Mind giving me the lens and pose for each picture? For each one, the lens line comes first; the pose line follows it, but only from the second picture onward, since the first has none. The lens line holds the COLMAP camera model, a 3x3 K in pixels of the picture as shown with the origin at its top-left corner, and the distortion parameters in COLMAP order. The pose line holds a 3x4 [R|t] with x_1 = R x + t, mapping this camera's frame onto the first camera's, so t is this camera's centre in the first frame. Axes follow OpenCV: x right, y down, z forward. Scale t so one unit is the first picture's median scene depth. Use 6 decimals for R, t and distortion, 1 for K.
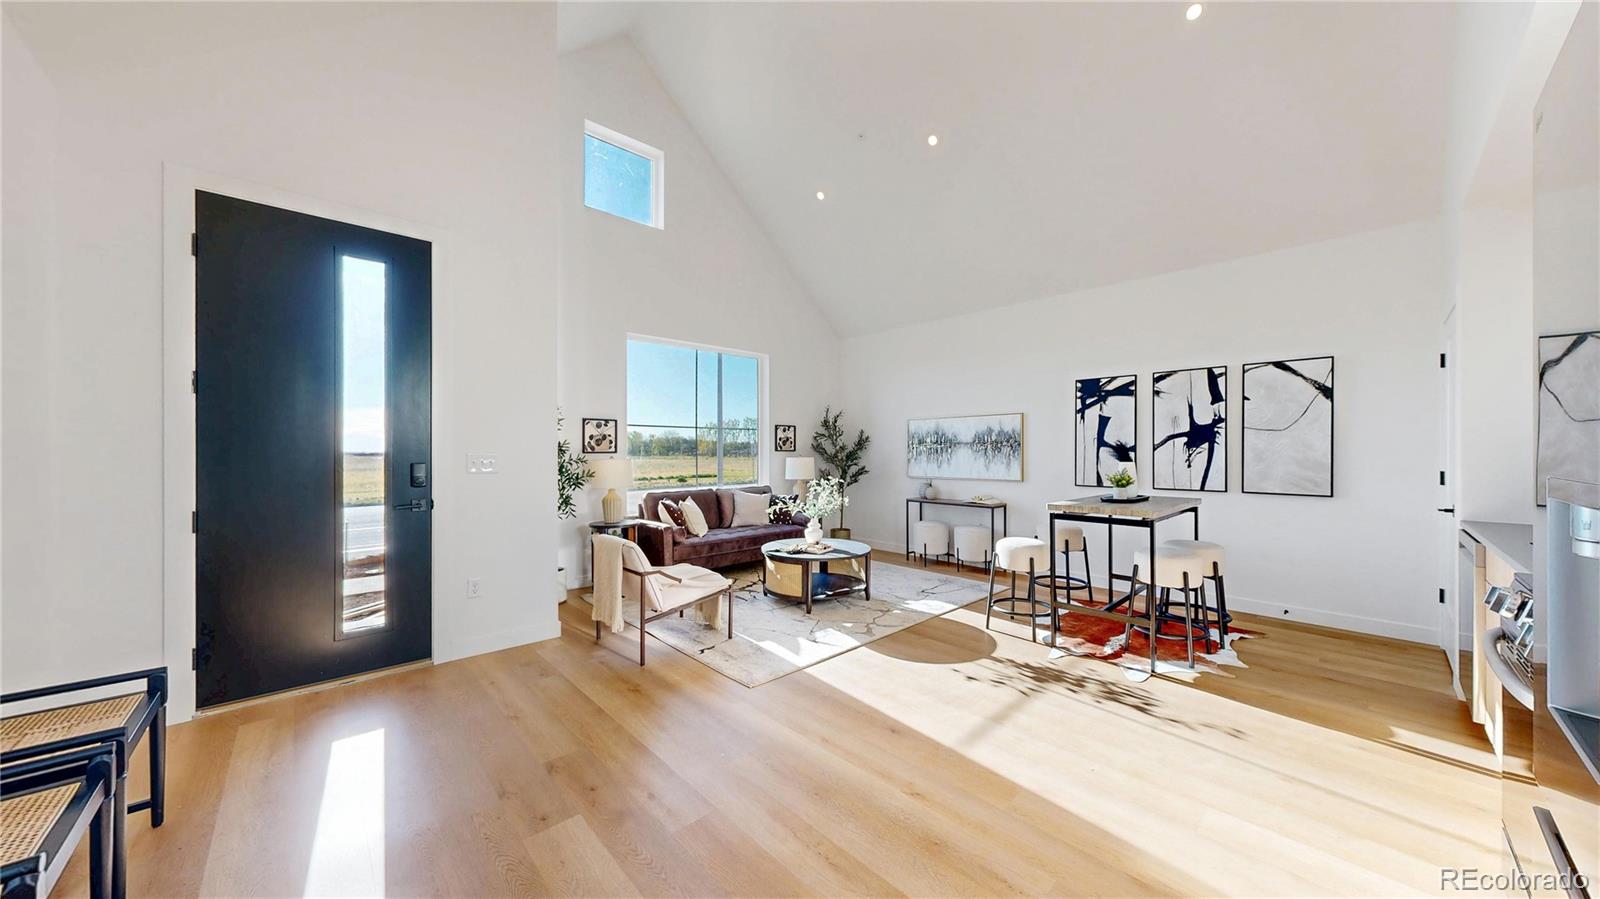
lens RADIAL K [[525.8, 0, 806.9], [0, 525.8, 451.6], [0, 0, 1]] dist [-0.000379, -0.000058]
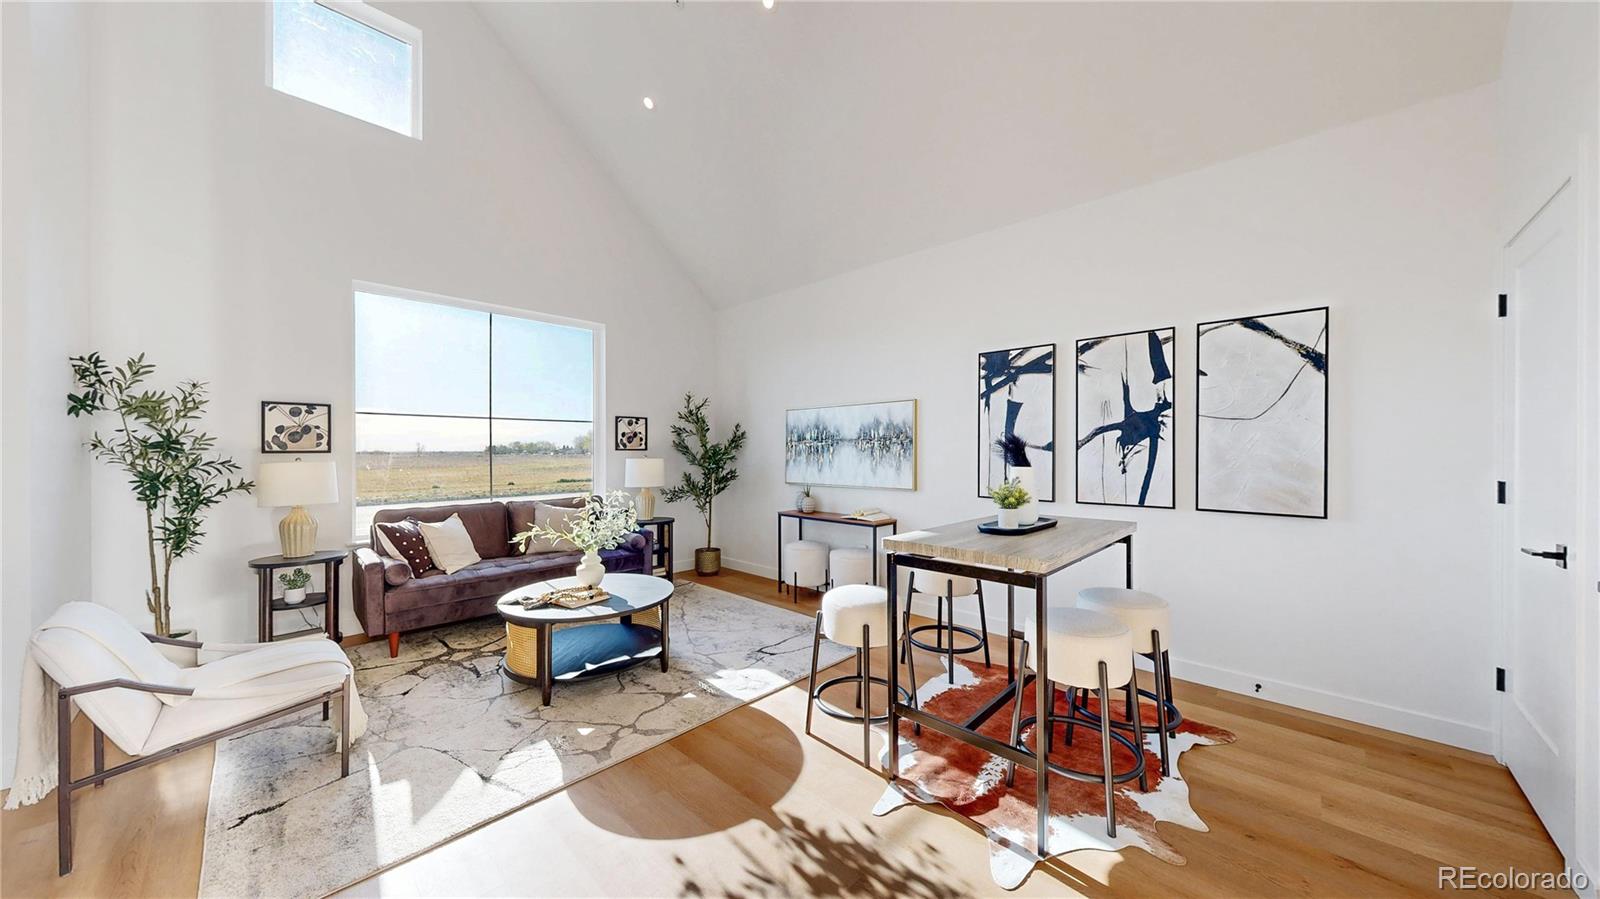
lens RADIAL K [[525.8, 0, 806.9], [0, 525.8, 451.6], [0, 0, 1]] dist [-0.000379, -0.000058]
pose [[0.998388, 0.000021, 0.056754, 0.268036], [-0.000070, 1.000000, 0.000868, 0.000676], [-0.056754, -0.000870, 0.998388, 0.327113]]
